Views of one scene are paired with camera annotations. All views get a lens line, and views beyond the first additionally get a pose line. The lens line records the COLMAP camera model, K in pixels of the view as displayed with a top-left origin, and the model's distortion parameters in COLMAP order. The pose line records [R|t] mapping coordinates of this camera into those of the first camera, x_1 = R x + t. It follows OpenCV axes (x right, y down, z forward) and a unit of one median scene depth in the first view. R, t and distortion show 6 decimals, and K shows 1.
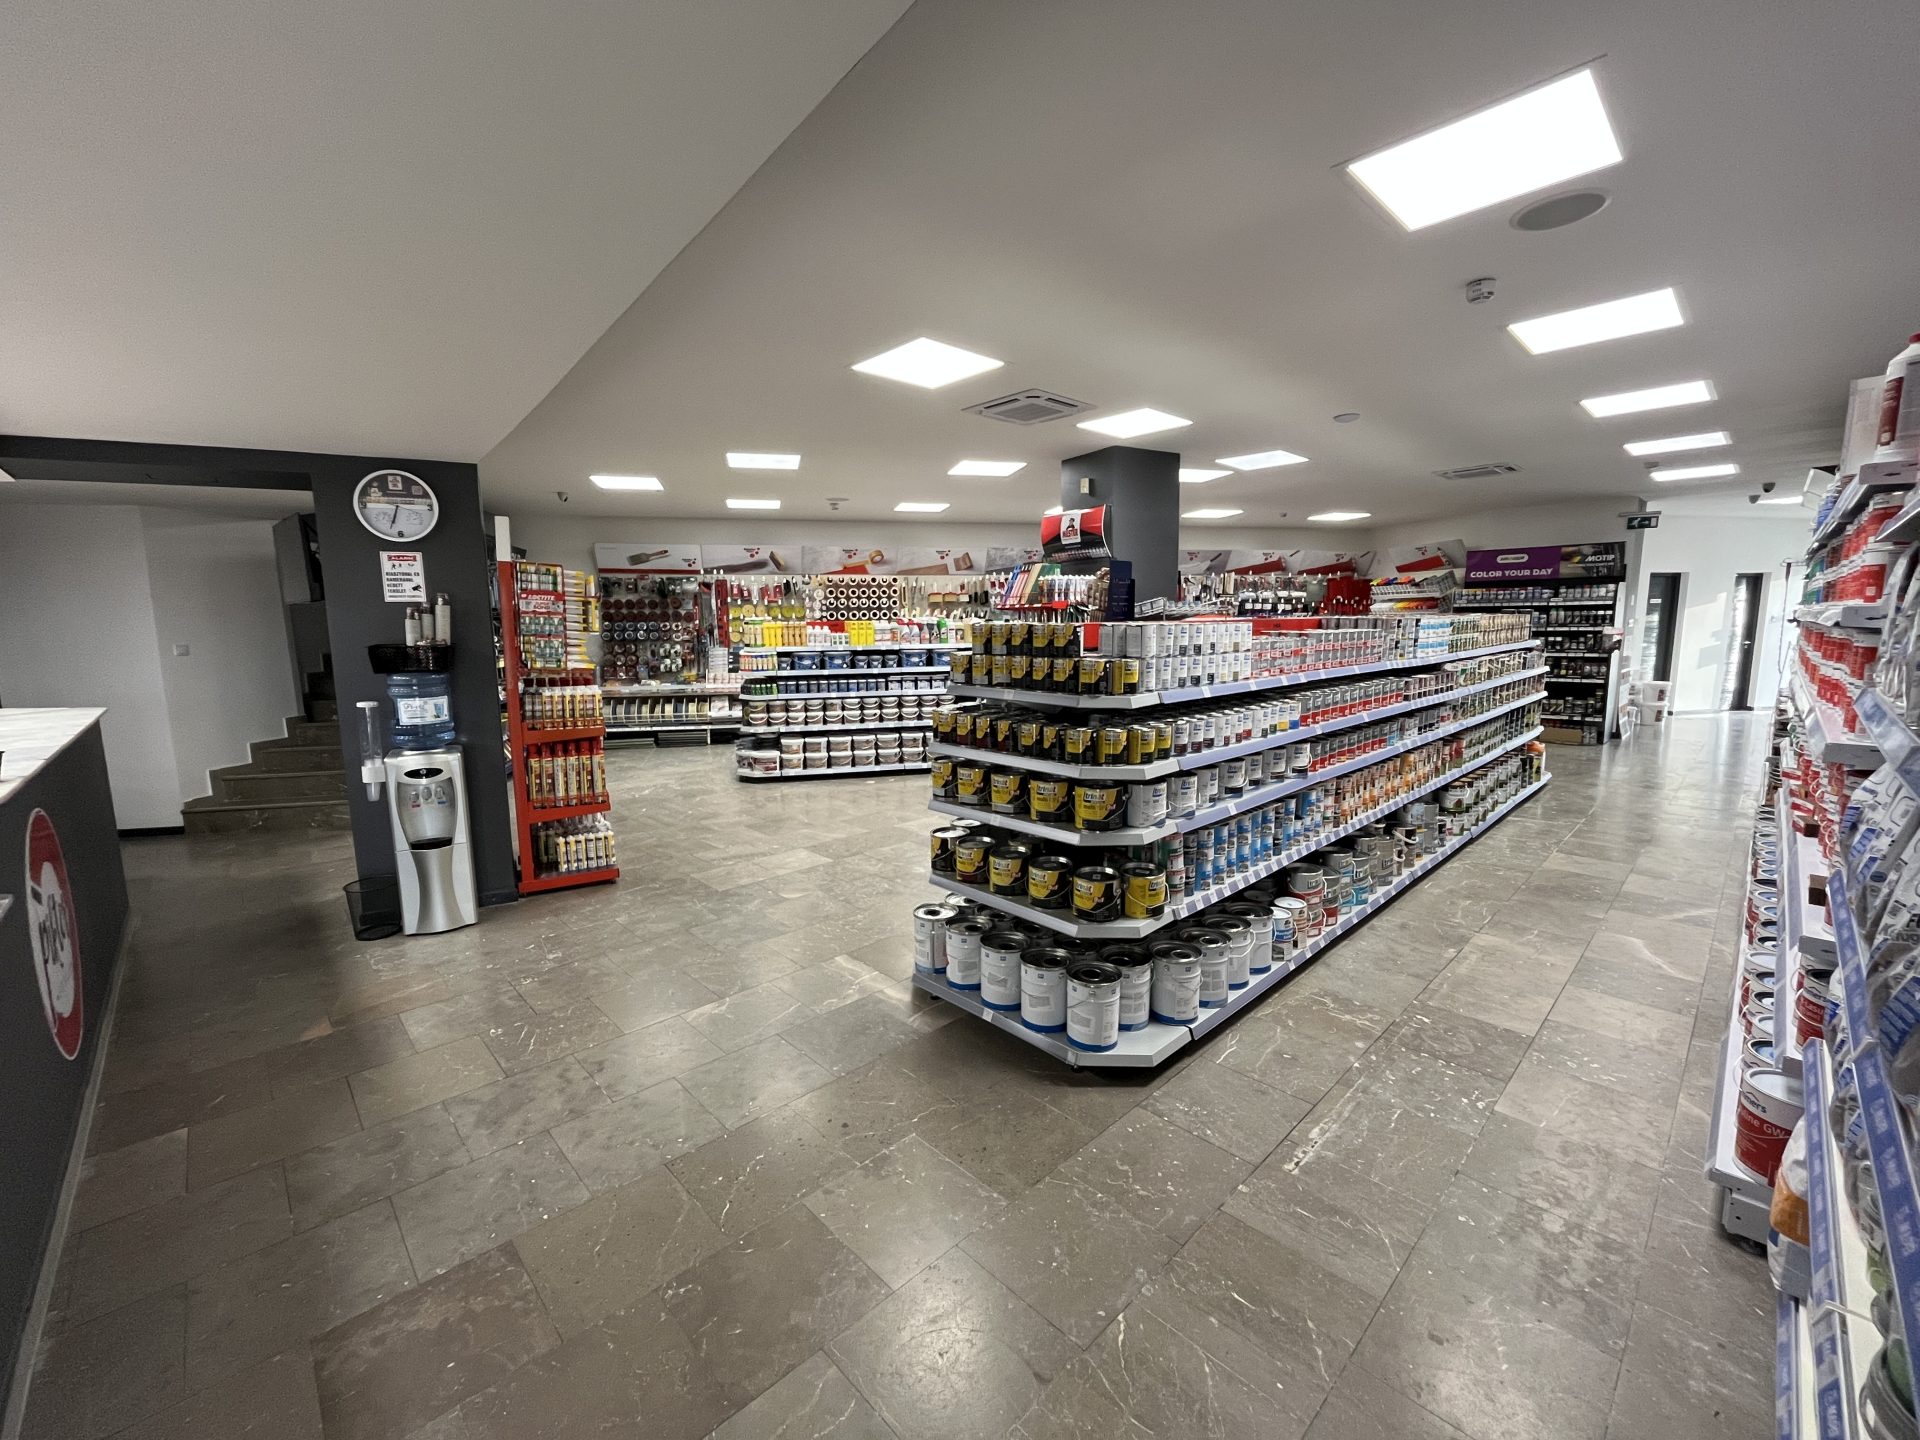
lens RADIAL K [[782.8, 0, 959.0], [0, 782.8, 725.5], [0, 0, 1]] dist [-0.002634, -0.000420]
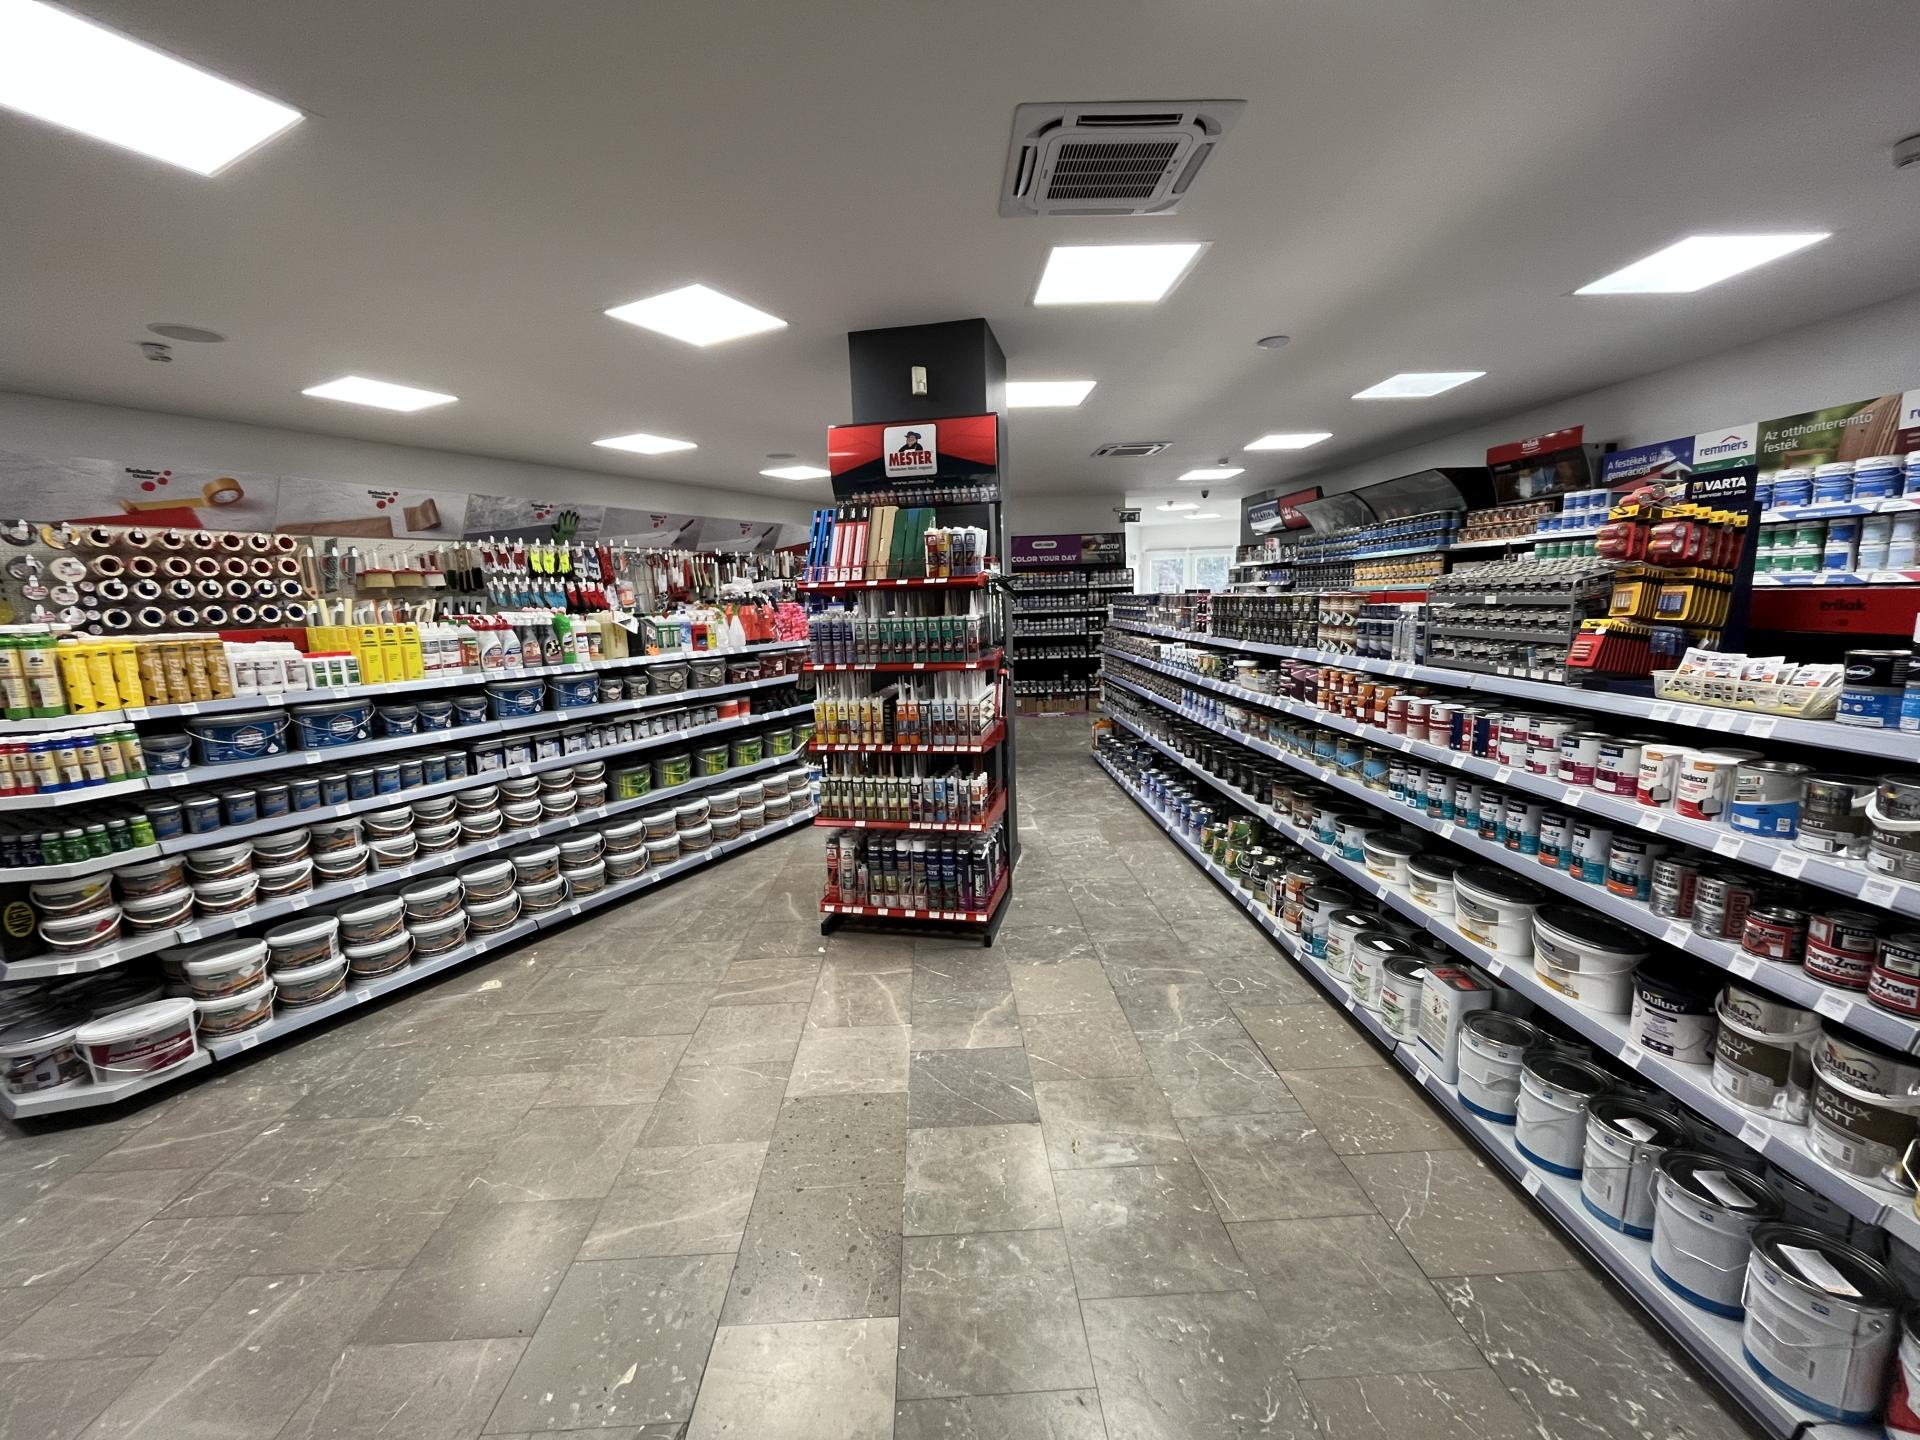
lens RADIAL K [[782.8, 0, 956.3], [0, 782.8, 722.5], [0, 0, 1]] dist [-0.002634, -0.000420]
pose [[0.666322, -0.128702, 0.734473, -0.200298], [0.125421, 0.990303, 0.059748, -0.056863], [-0.735041, 0.052307, 0.676002, 0.411528]]
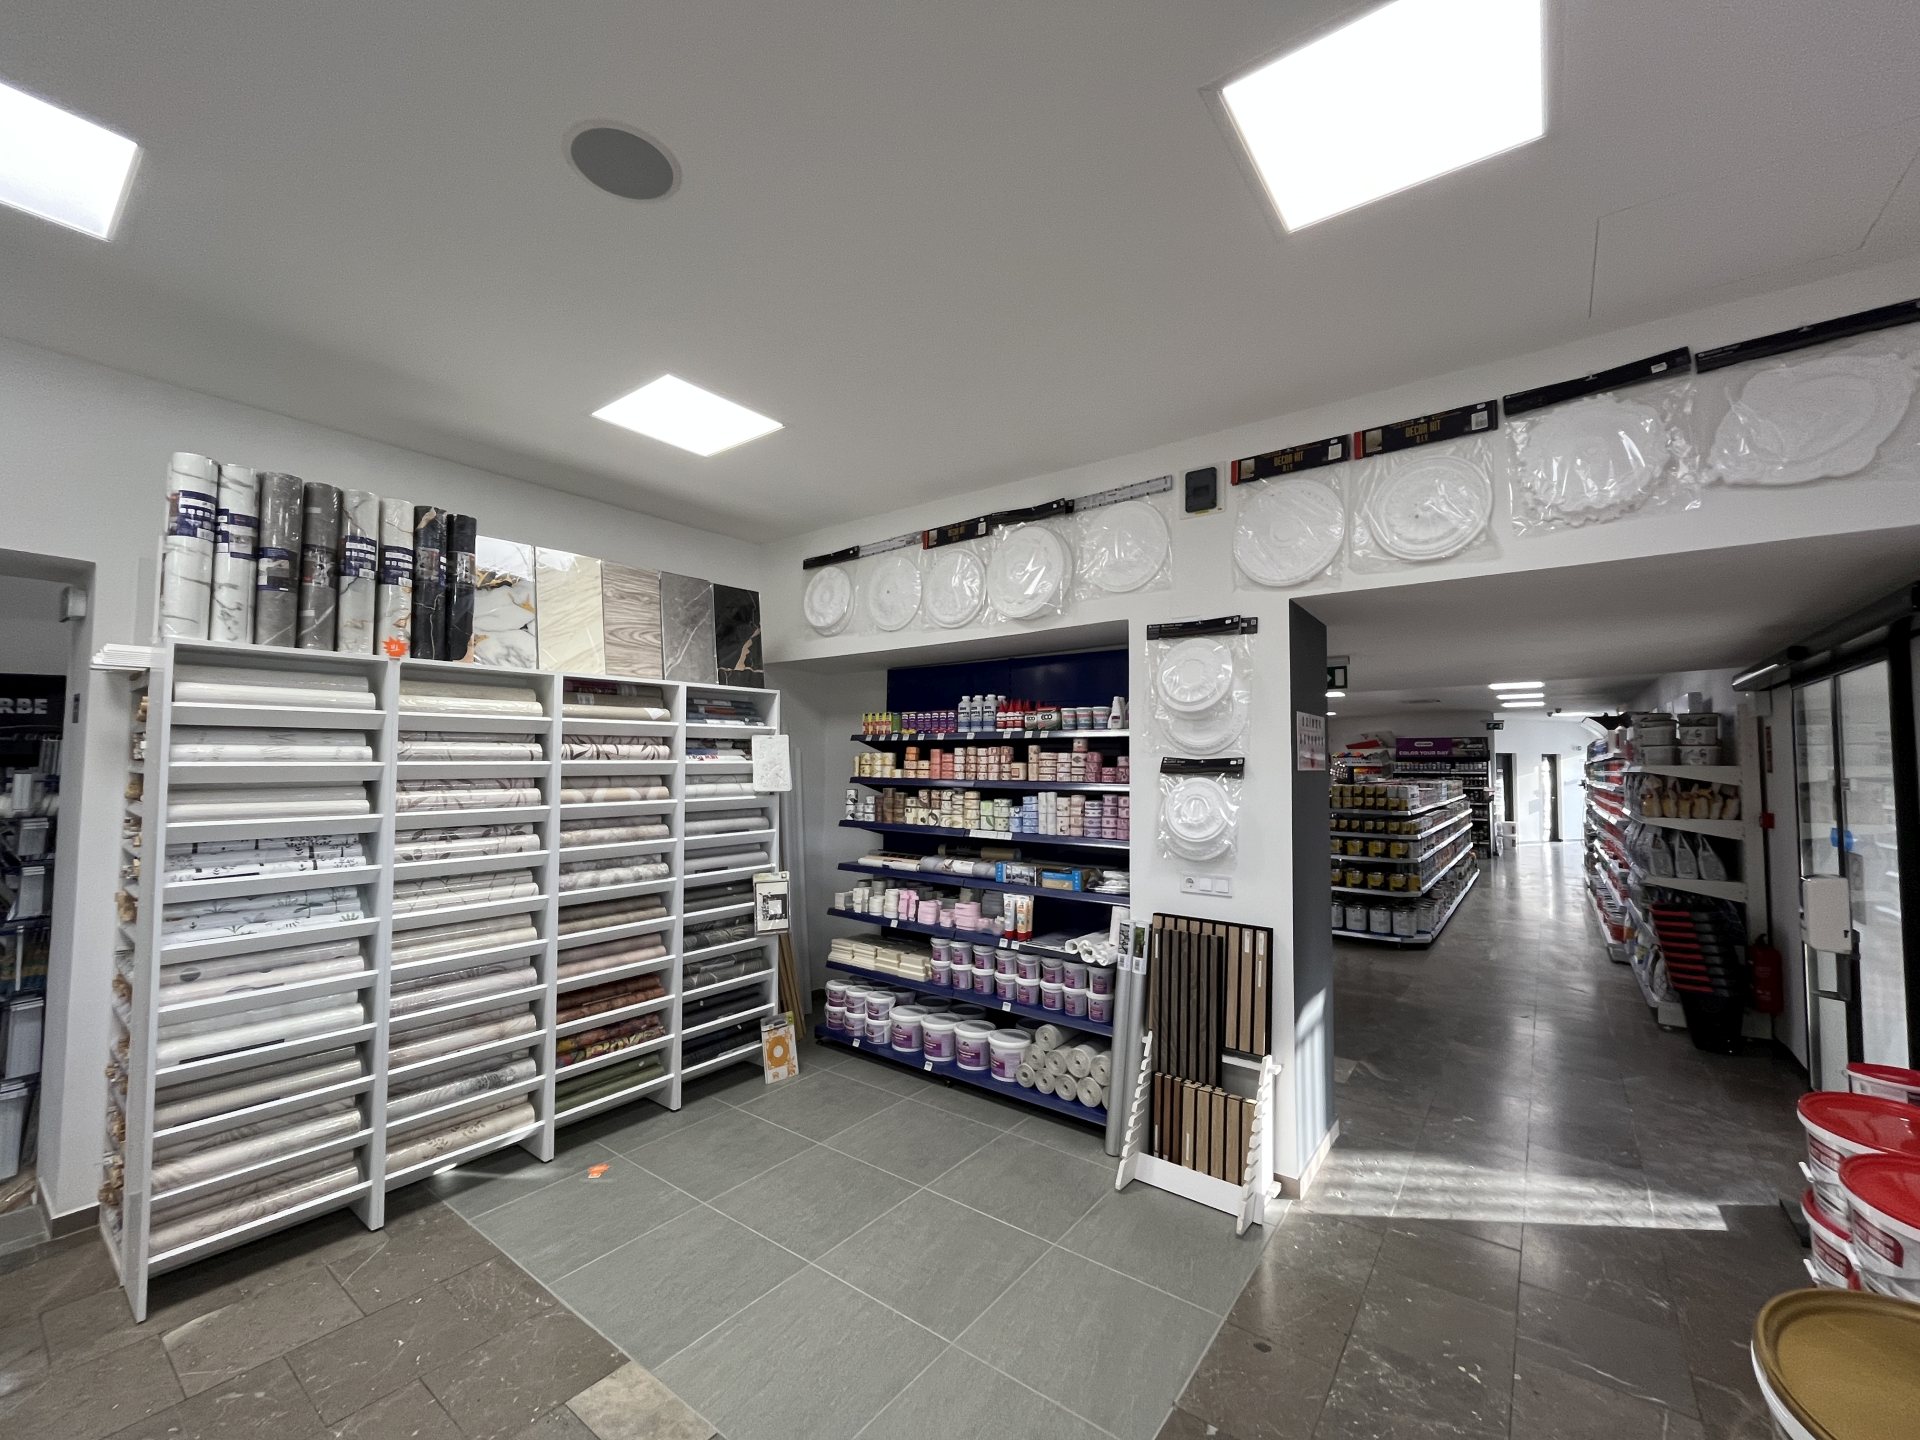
lens RADIAL K [[782.8, 0, 955.5], [0, 782.8, 727.8], [0, 0, 1]] dist [-0.002634, -0.000420]
pose [[0.987601, 0.027434, 0.154572, -0.544118], [0.001492, 0.982928, -0.183982, 0.054283], [-0.156981, 0.181931, 0.970700, -0.463779]]
